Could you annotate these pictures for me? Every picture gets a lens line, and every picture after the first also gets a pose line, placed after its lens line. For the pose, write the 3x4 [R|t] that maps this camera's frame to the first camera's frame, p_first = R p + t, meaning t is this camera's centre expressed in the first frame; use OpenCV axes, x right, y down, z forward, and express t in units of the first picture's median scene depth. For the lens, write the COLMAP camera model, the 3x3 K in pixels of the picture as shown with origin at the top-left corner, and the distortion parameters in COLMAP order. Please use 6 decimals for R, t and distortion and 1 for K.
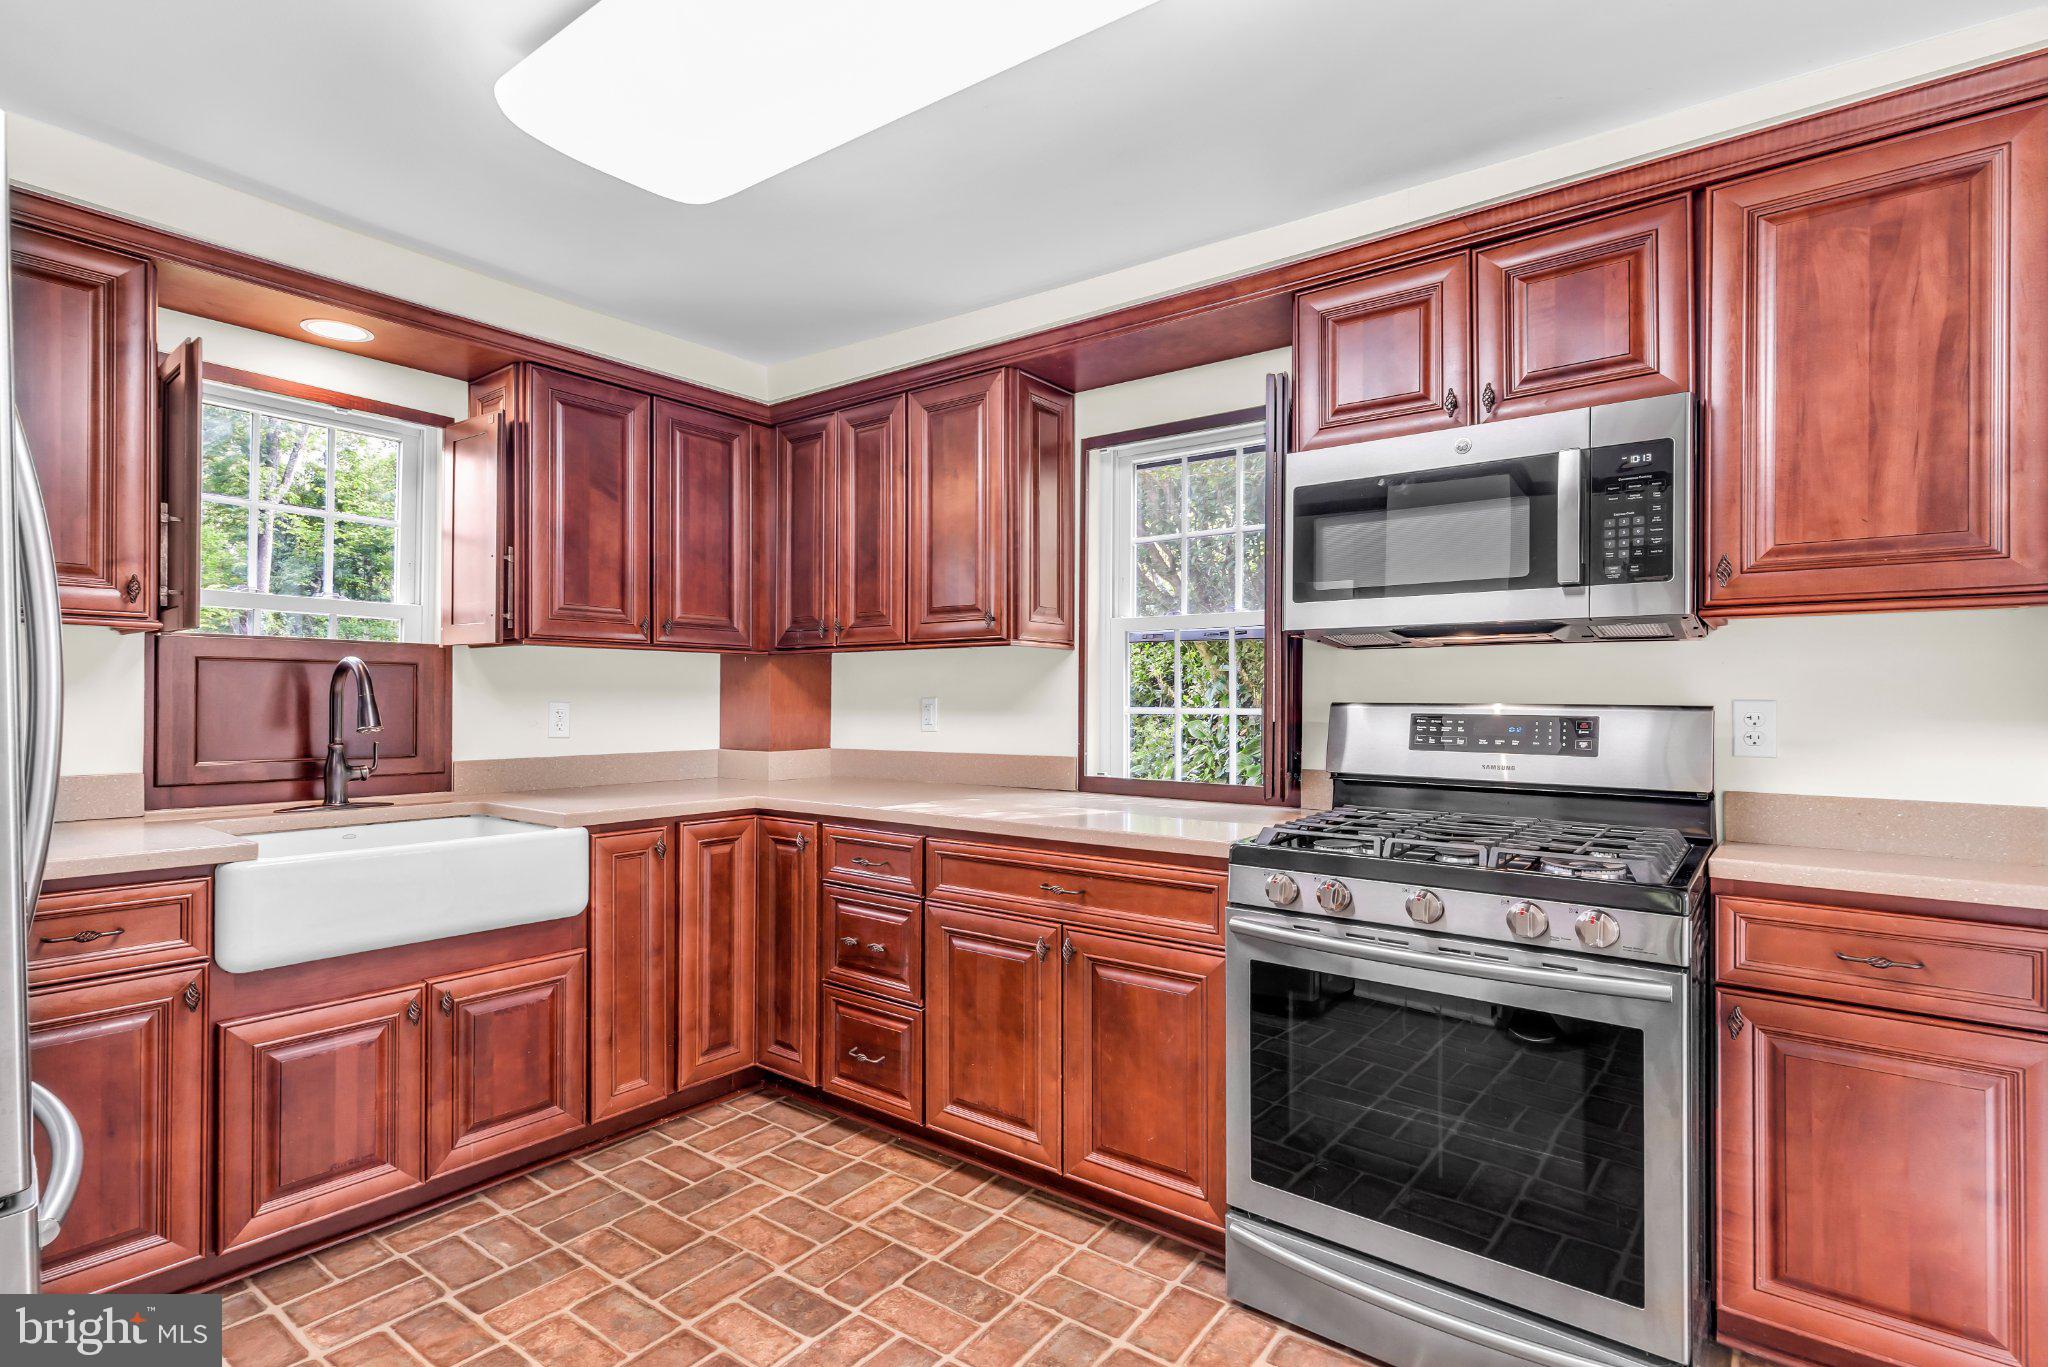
lens RADIAL K [[990.4, 0, 1016.6], [0, 990.4, 694.8], [0, 0, 1]] dist [0.005394, -0.003228]
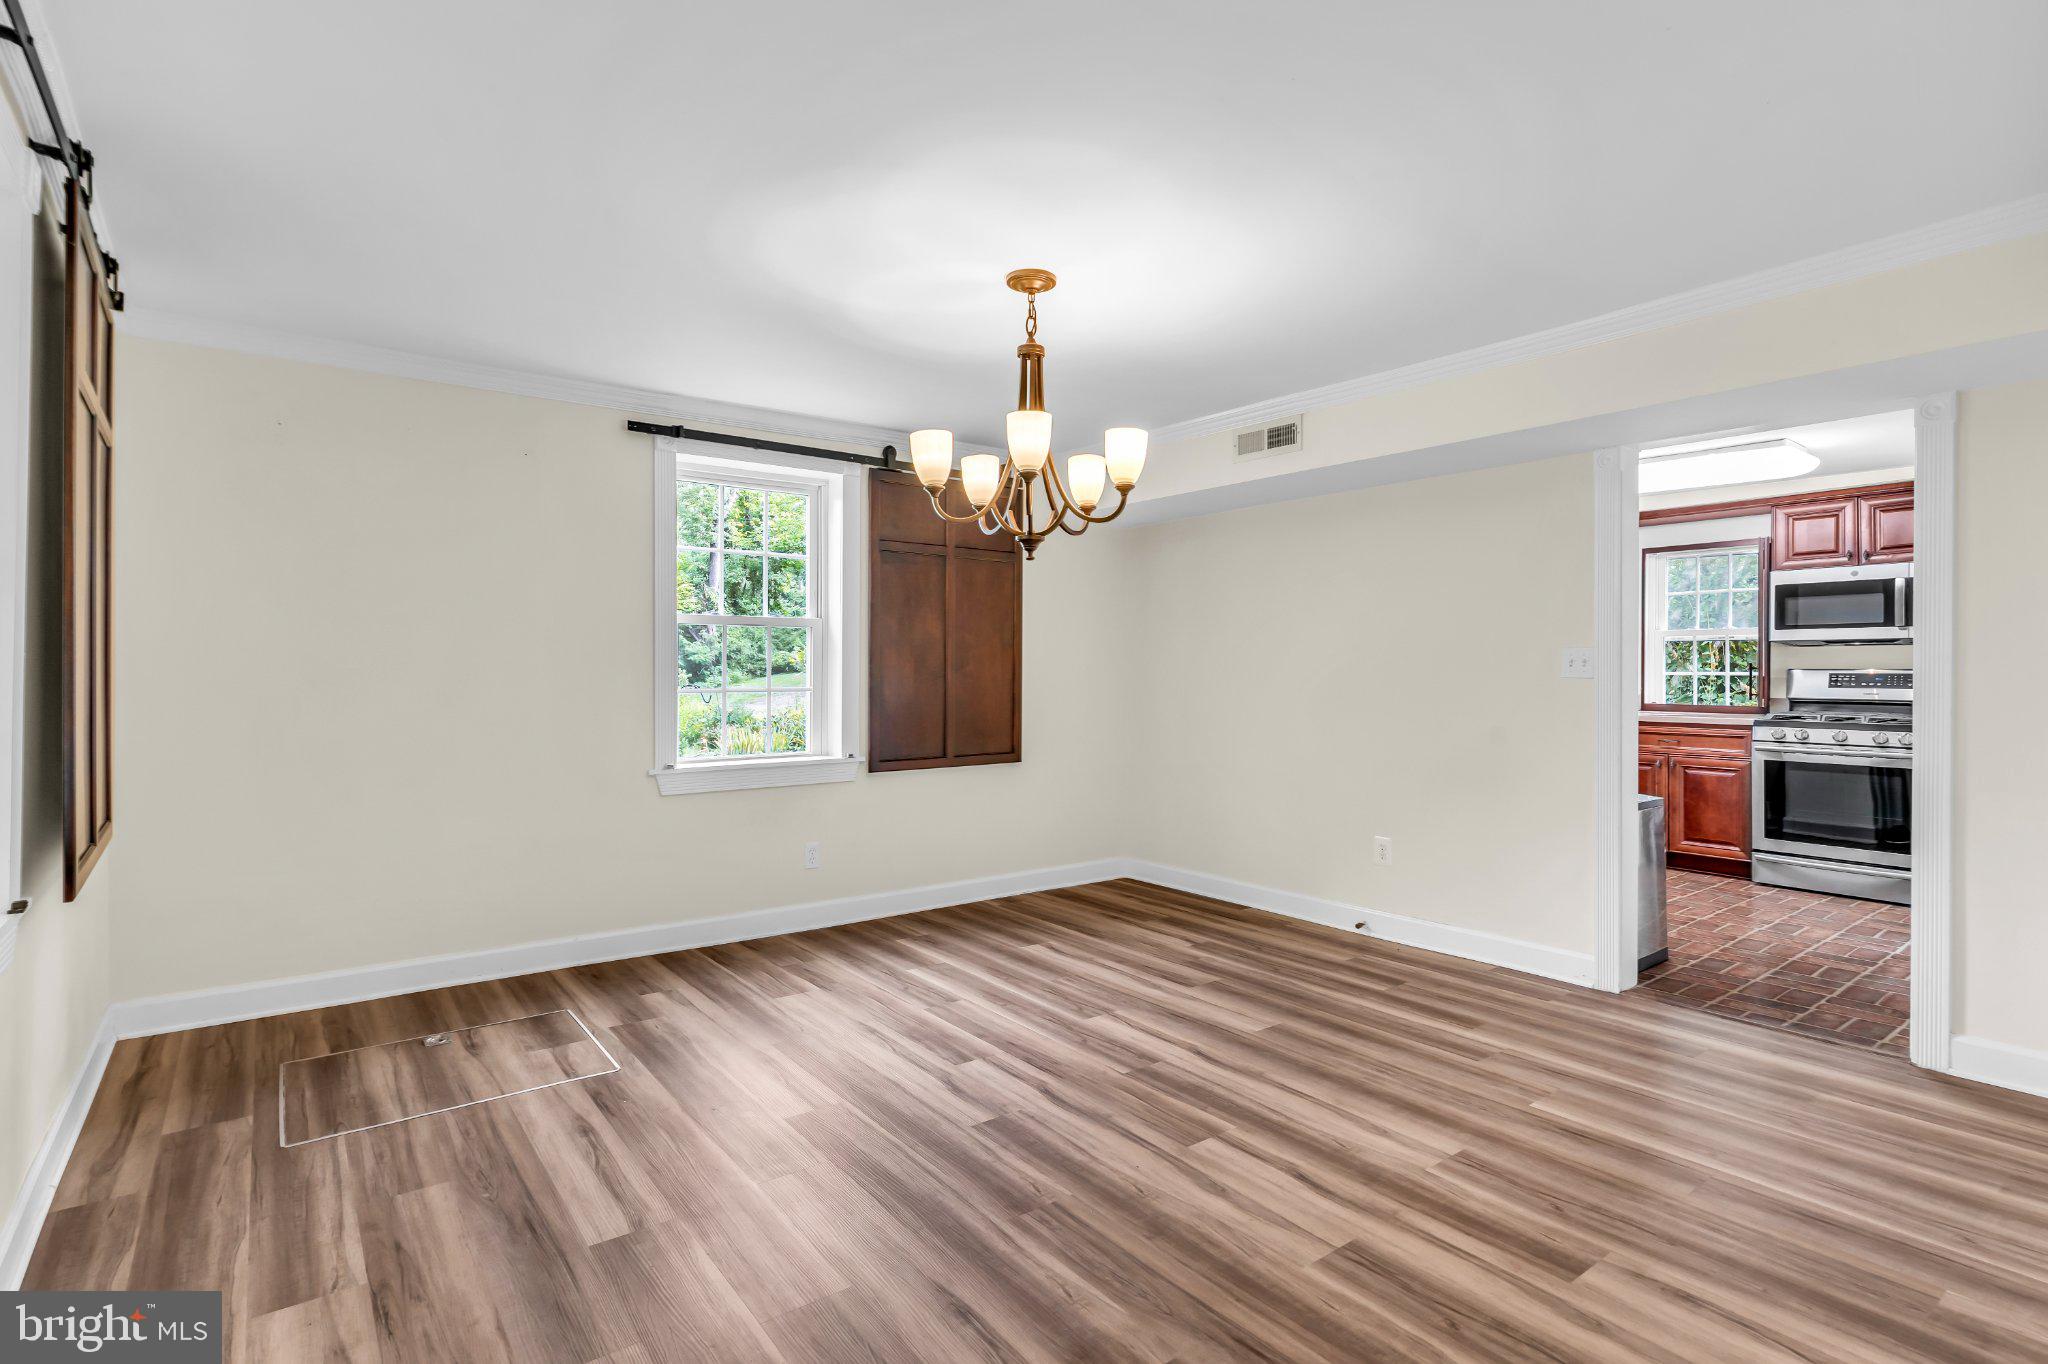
lens RADIAL K [[990.4, 0, 1006.2], [0, 990.4, 669.5], [0, 0, 1]] dist [0.005394, -0.003228]
pose [[0.960748, -0.000020, -0.277421, -0.949383], [-0.000091, 1.000000, -0.000387, 0.012462], [0.277421, 0.000397, 0.960748, -2.083154]]
